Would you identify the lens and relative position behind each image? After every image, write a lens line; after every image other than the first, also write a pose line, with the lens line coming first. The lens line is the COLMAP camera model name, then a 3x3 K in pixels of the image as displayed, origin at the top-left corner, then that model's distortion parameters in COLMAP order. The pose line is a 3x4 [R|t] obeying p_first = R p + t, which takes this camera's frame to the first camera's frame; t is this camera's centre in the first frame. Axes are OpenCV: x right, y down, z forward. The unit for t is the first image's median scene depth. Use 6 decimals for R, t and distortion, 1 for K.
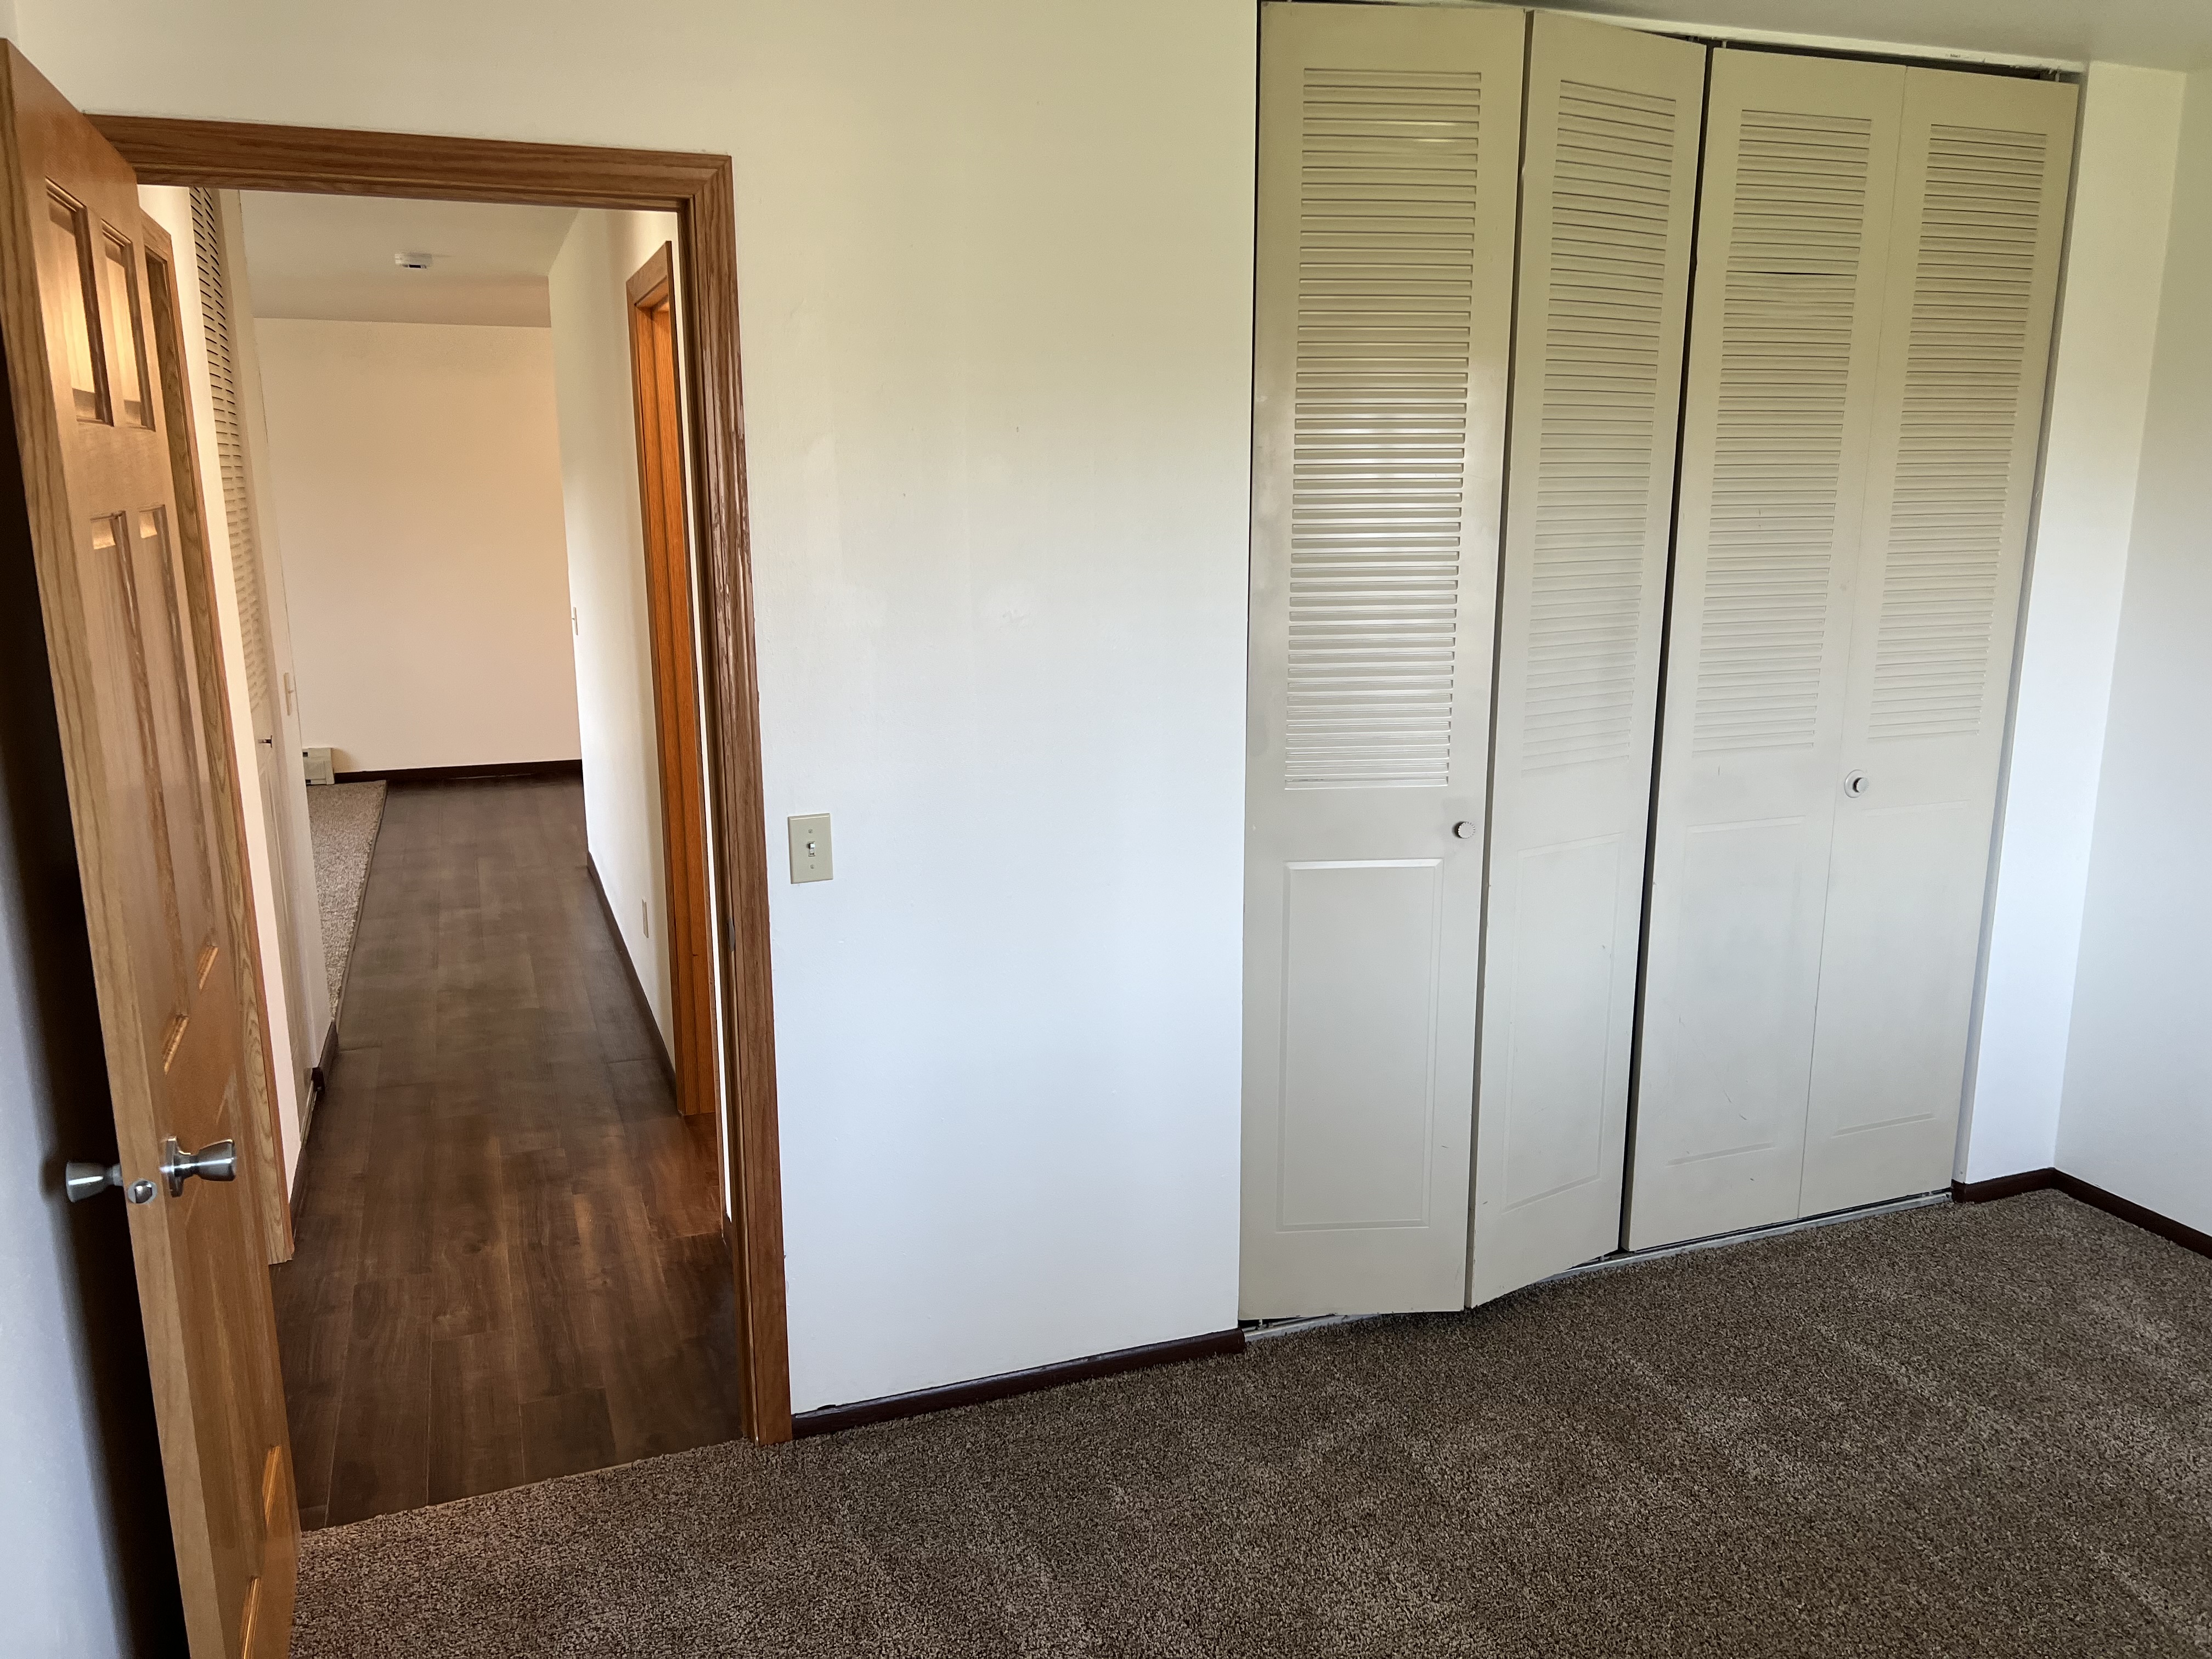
lens RADIAL K [[1680.7, 0, 1106.0], [0, 1680.7, 829.5], [0, 0, 1]] dist [0.024704, 0.005438]
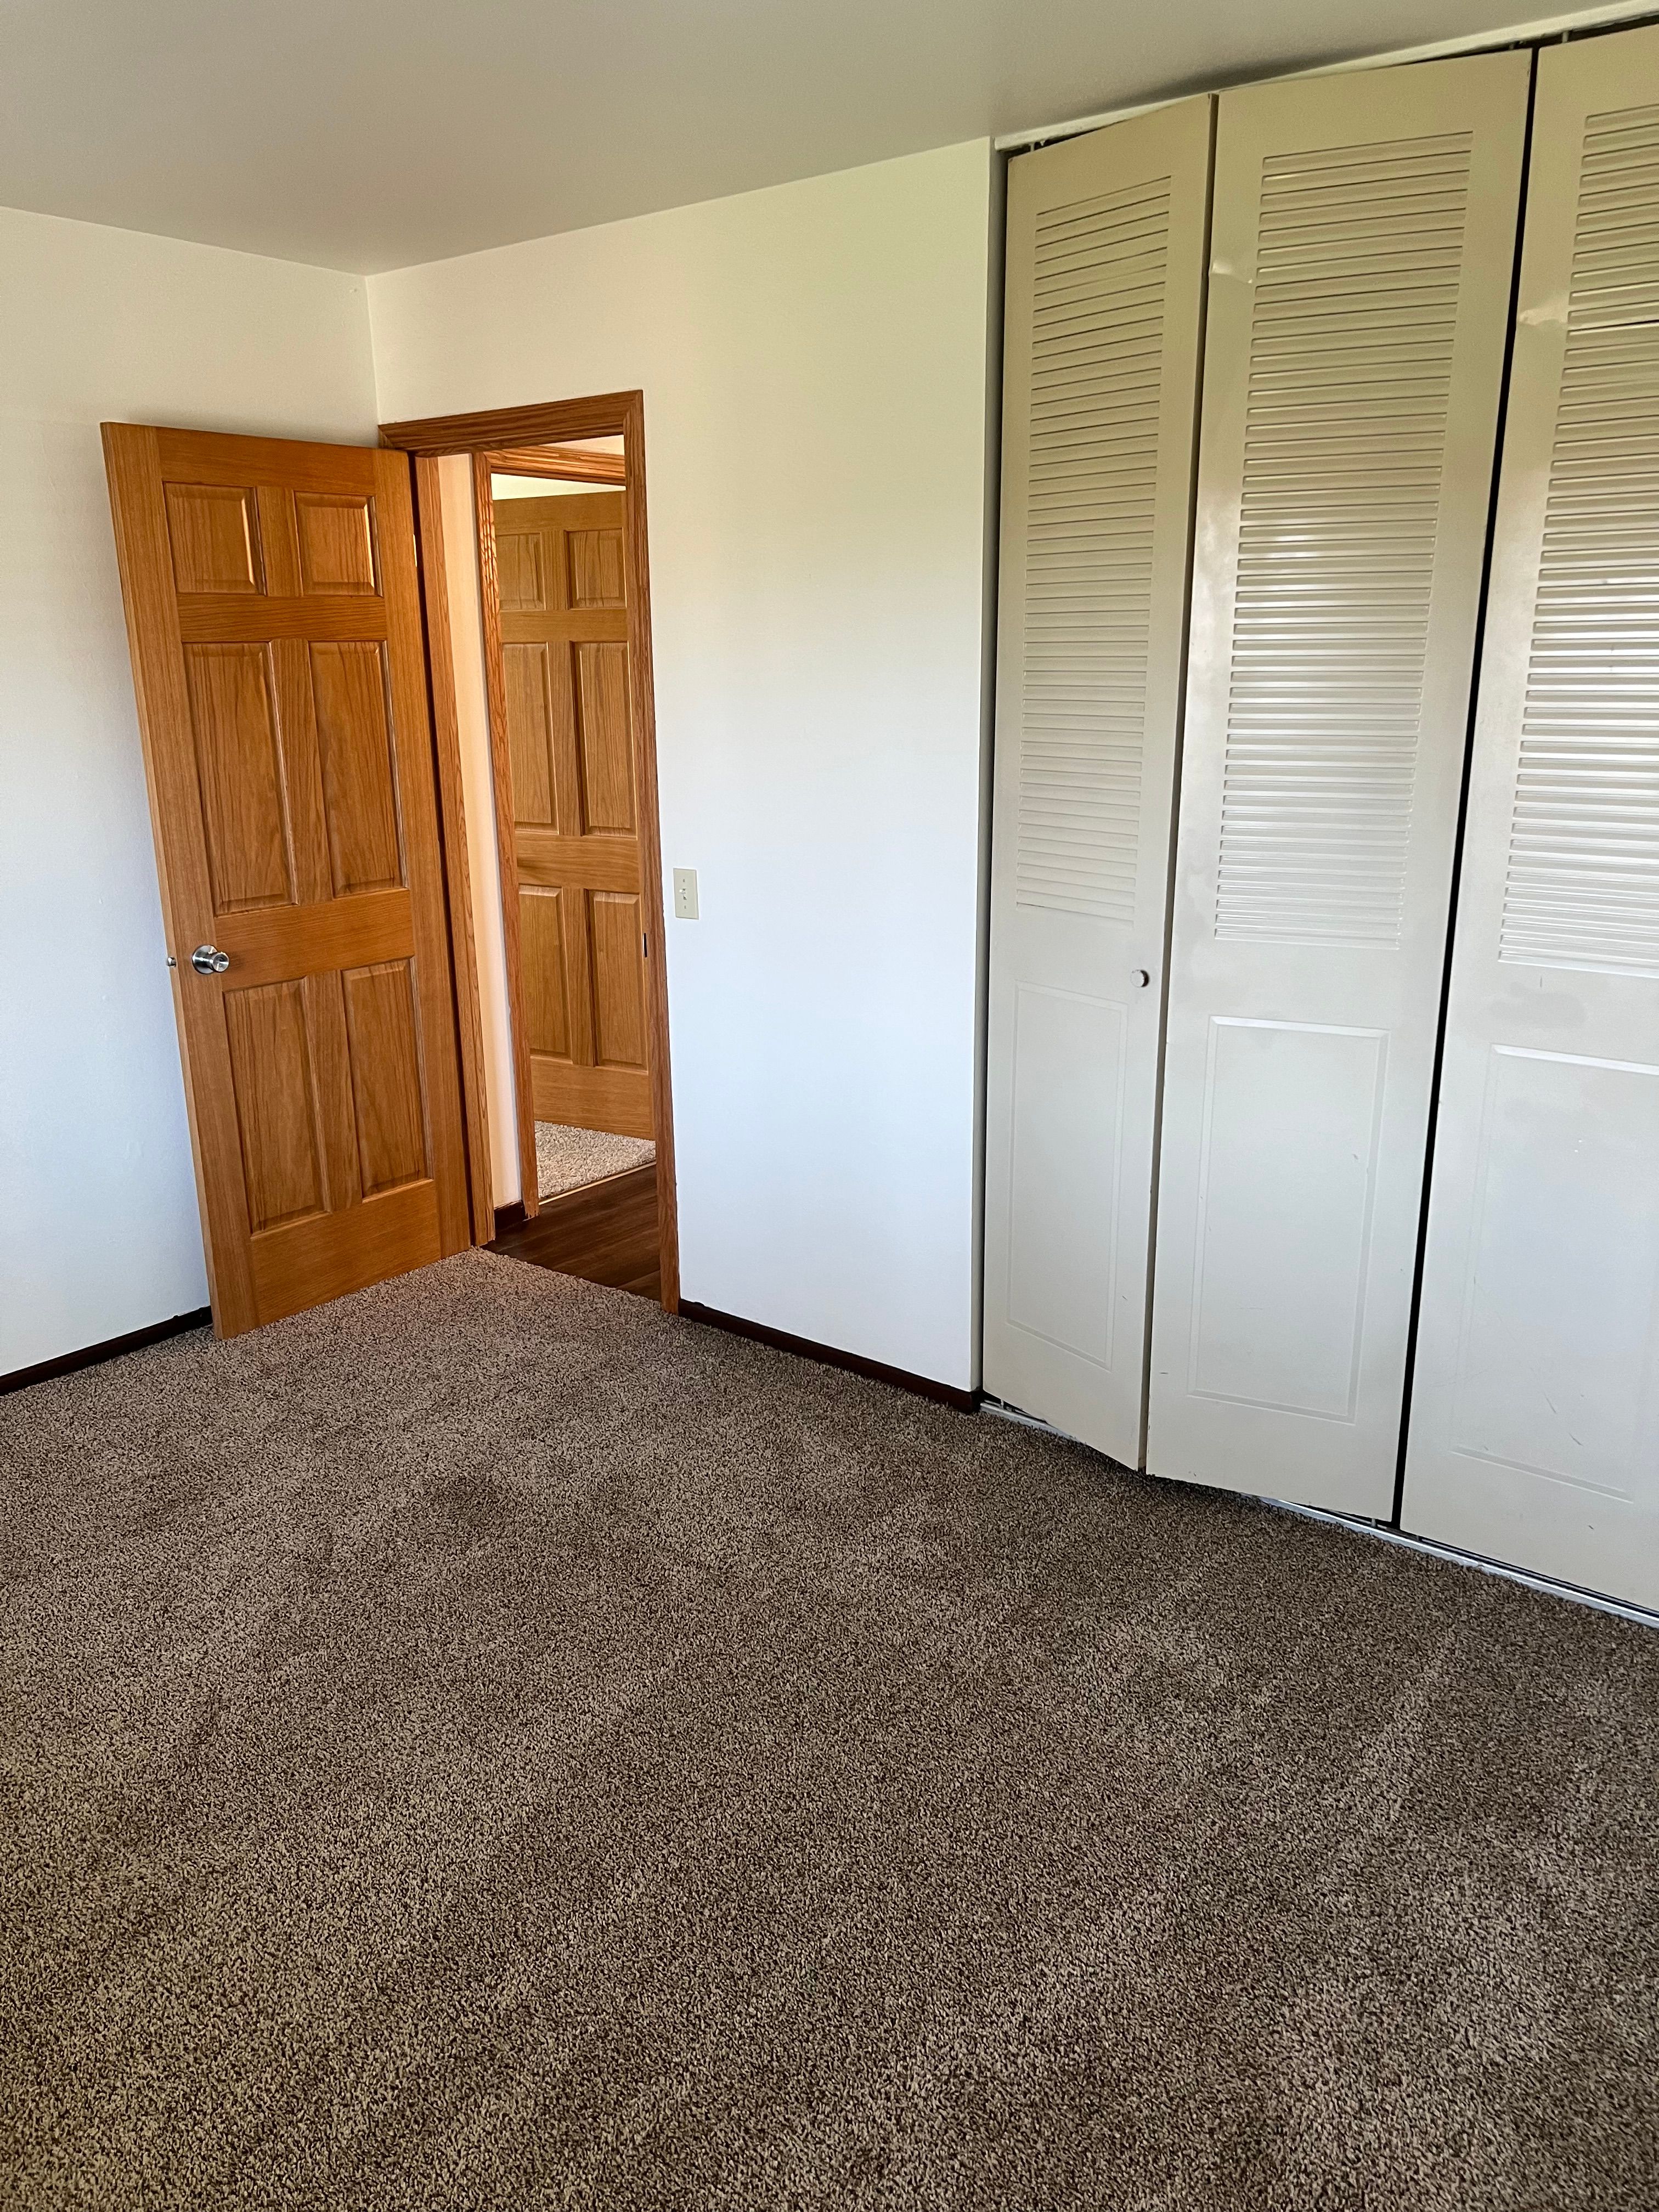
lens RADIAL K [[1649.4, 0, 829.5], [0, 1649.4, 1106.0], [0, 0, 1]] dist [0.040260, -0.051706]
pose [[0.511257, 0.230486, -0.827945, 0.941491], [-0.169942, 0.971458, 0.165498, -0.056986], [0.842459, 0.056091, 0.535833, 0.339821]]
